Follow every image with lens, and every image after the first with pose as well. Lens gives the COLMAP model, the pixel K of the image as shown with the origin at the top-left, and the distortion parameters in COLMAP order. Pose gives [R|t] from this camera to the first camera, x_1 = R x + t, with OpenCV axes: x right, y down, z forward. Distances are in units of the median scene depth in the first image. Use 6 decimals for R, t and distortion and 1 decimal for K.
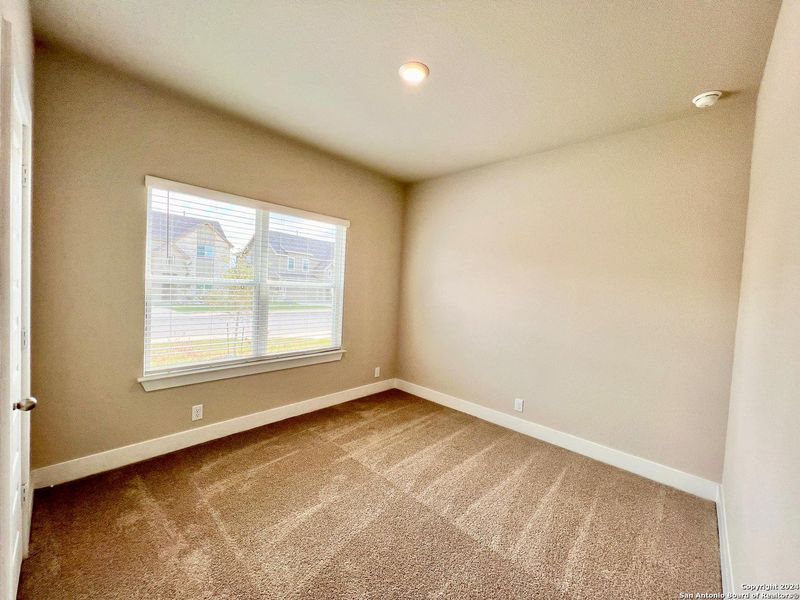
lens RADIAL K [[319.6, 0, 399.0], [0, 319.6, 299.1], [0, 0, 1]] dist [-0.001834, 0.000561]
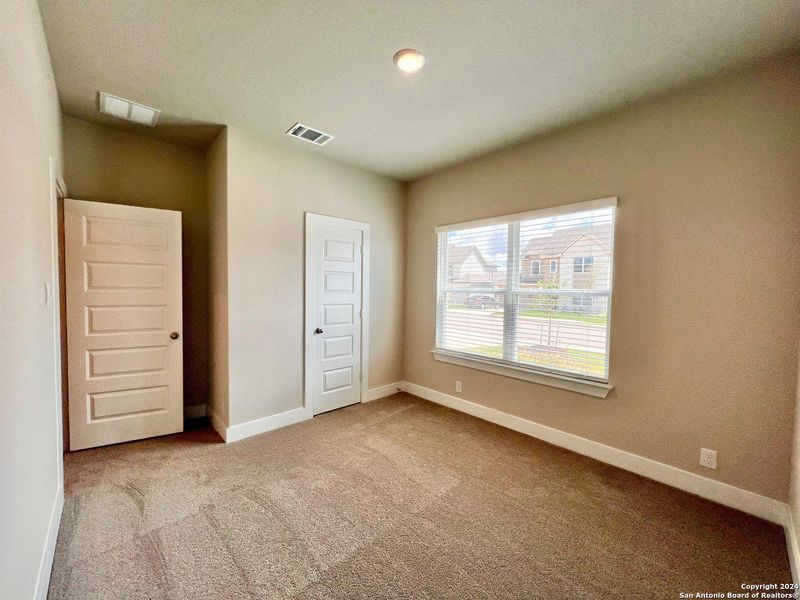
lens RADIAL K [[319.6, 0, 399.0], [0, 319.6, 299.1], [0, 0, 1]] dist [-0.001834, 0.000561]
pose [[-0.070608, -0.010935, -0.997444, 0.665485], [-0.052193, 0.998611, -0.007253, 0.003423], [0.996138, 0.051547, -0.071080, 0.723638]]
